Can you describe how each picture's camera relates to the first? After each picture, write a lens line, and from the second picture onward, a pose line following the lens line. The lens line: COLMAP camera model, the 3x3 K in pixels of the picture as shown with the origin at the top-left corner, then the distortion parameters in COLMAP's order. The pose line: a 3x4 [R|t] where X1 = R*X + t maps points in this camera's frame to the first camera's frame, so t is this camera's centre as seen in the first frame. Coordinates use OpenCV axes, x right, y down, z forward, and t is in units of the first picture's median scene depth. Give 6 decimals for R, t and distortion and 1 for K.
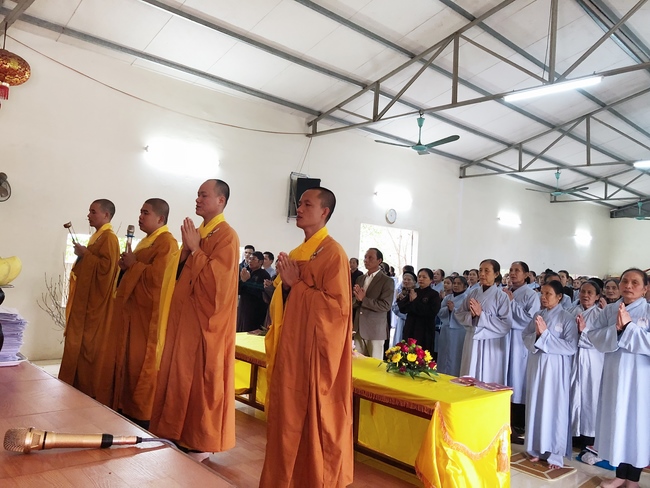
lens RADIAL K [[533.2, 0, 322.4], [0, 533.2, 239.4], [0, 0, 1]] dist [0.012646, 0.006017]
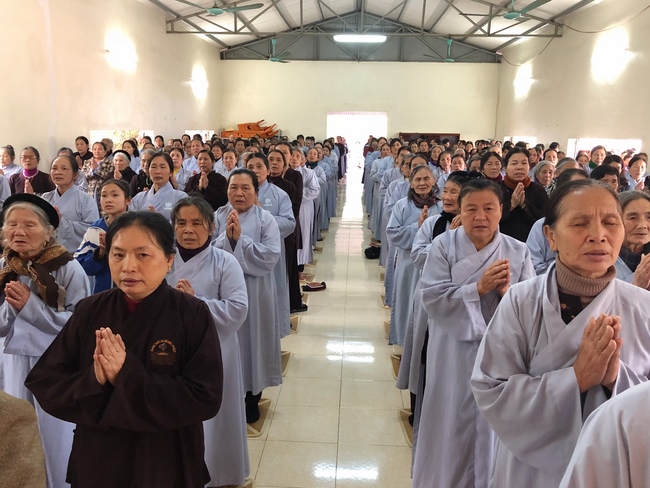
lens RADIAL K [[533.4, 0, 325.0], [0, 533.4, 244.0], [0, 0, 1]] dist [0.086941, -0.120129]
pose [[0.717229, -0.188106, 0.670969, 0.060178], [-0.011847, 0.959446, 0.281644, -0.004306], [-0.696737, -0.209953, 0.685914, 0.549938]]
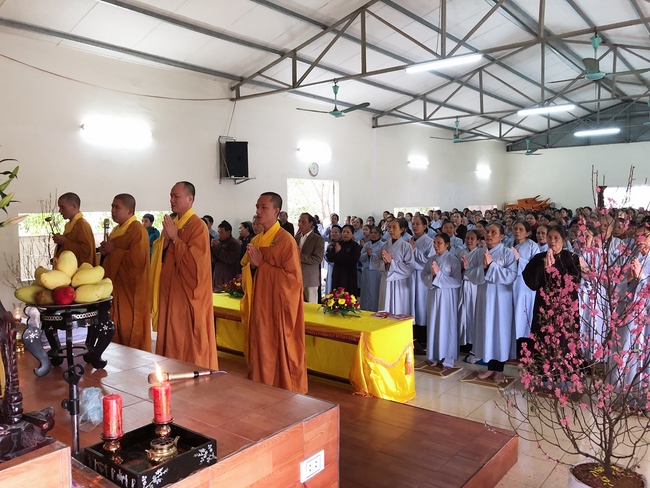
lens RADIAL K [[533.4, 0, 325.0], [0, 533.4, 244.0], [0, 0, 1]] dist [0.086941, -0.120129]
pose [[0.986146, -0.080059, 0.145280, -0.027346], [0.060896, 0.989395, 0.131867, -0.047968], [-0.154296, -0.121194, 0.980564, -0.139131]]
